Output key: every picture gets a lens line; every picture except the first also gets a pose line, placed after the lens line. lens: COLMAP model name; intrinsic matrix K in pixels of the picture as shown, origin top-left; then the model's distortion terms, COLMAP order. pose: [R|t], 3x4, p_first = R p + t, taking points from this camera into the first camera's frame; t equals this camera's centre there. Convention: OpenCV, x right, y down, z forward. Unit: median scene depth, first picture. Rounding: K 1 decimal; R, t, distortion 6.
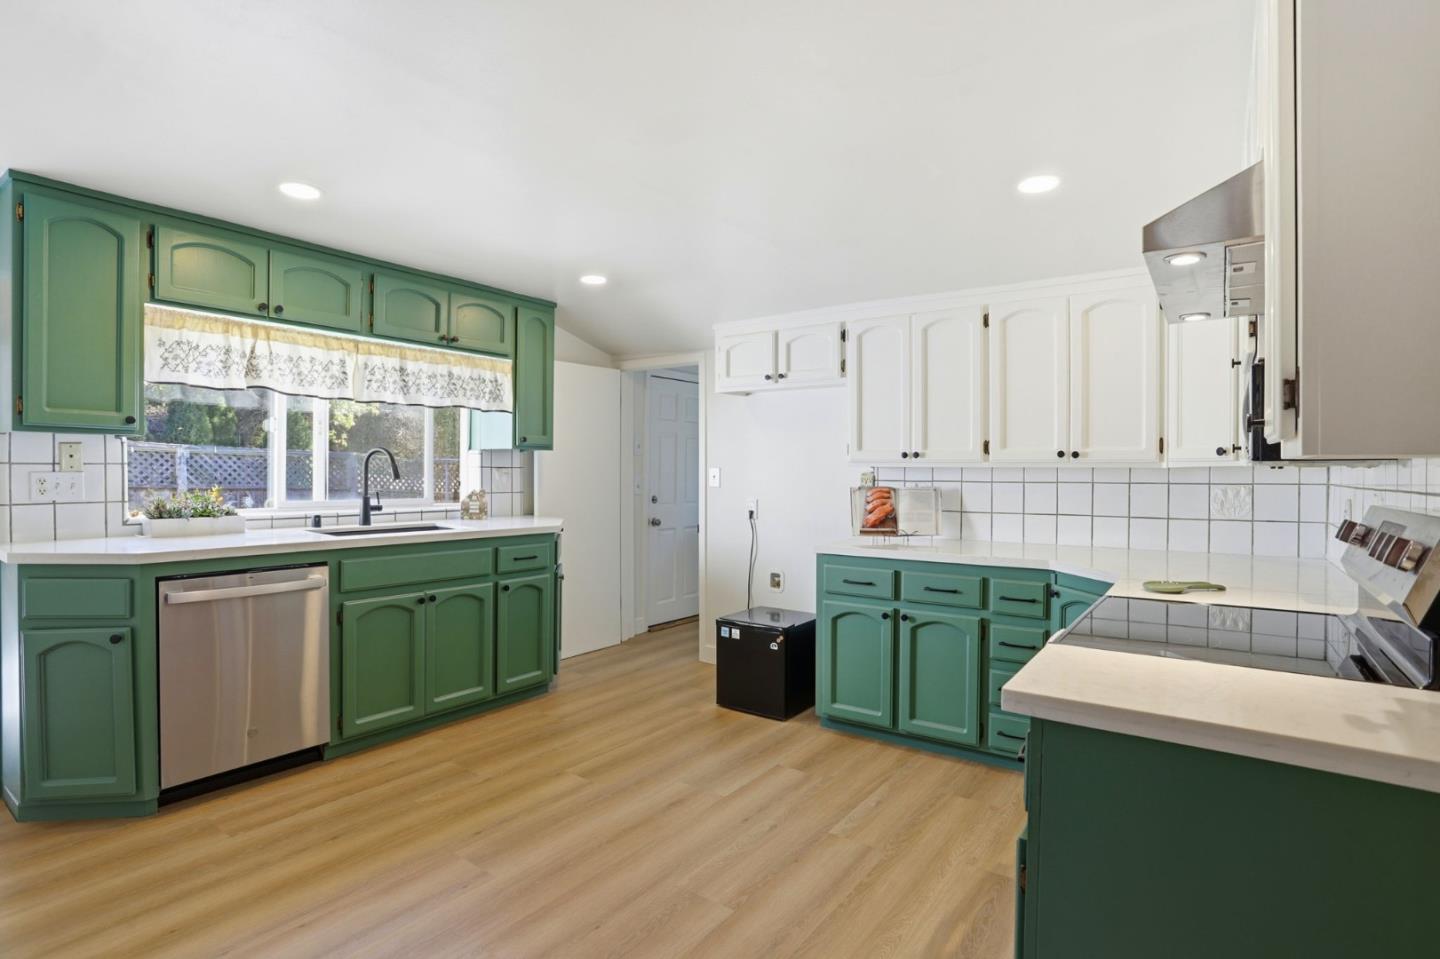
lens RADIAL K [[754.2, 0, 710.3], [0, 754.2, 476.5], [0, 0, 1]] dist [-0.045838, 0.009618]
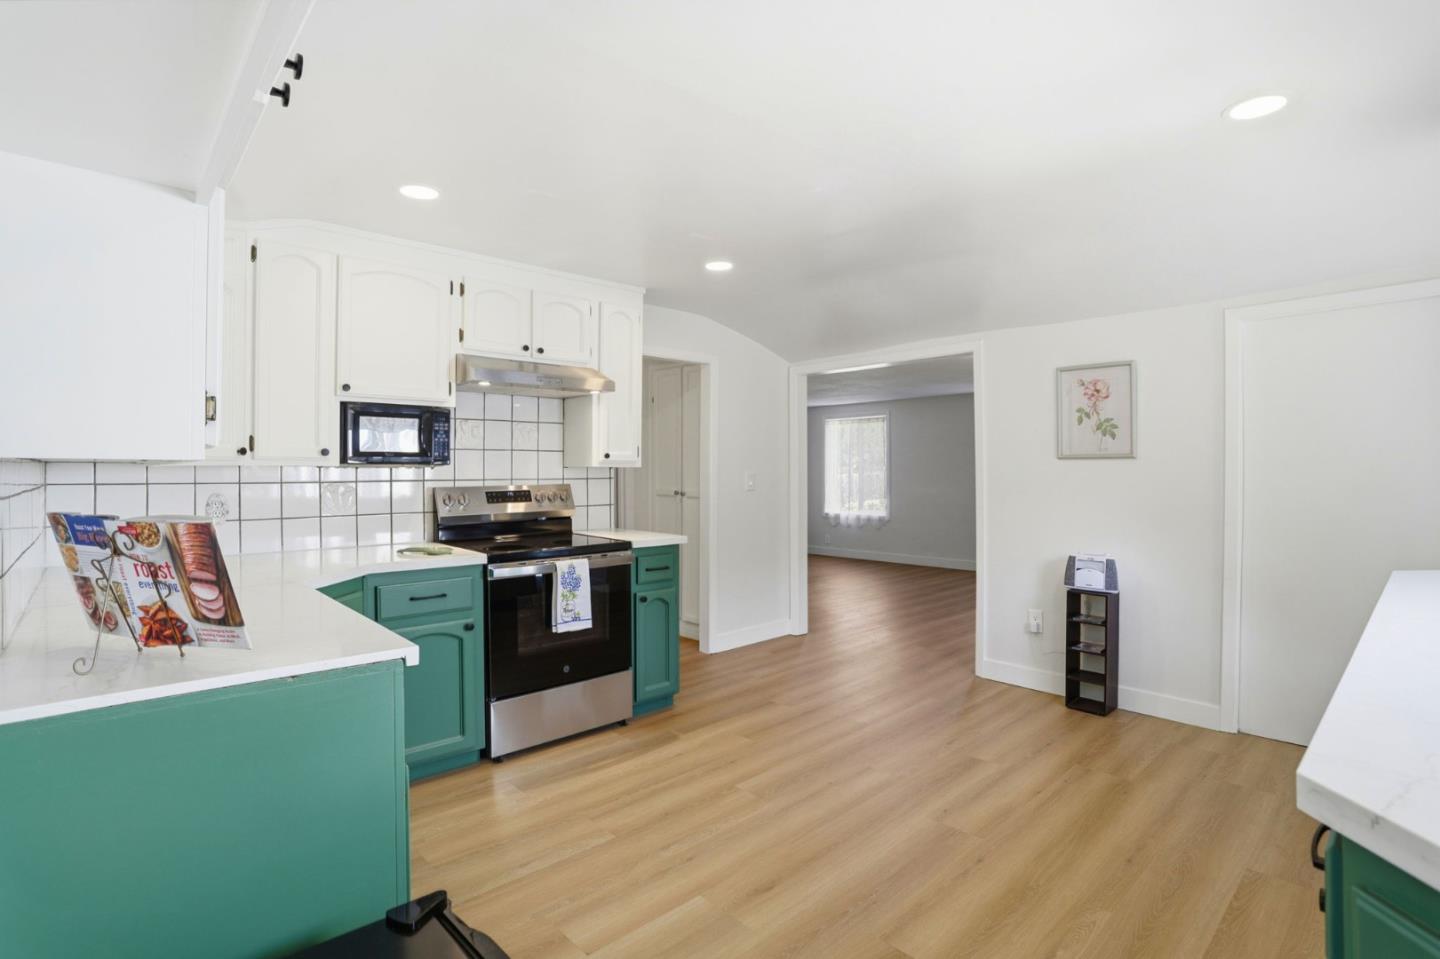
lens RADIAL K [[674.5, 0, 720.9], [0, 674.5, 479.2], [0, 0, 1]] dist [0.002157, -0.000026]
pose [[-0.984873, -0.008519, 0.173067, -0.131633], [-0.005828, 0.999854, 0.016051, -0.013421], [-0.173179, 0.014800, -0.984779, 1.855241]]
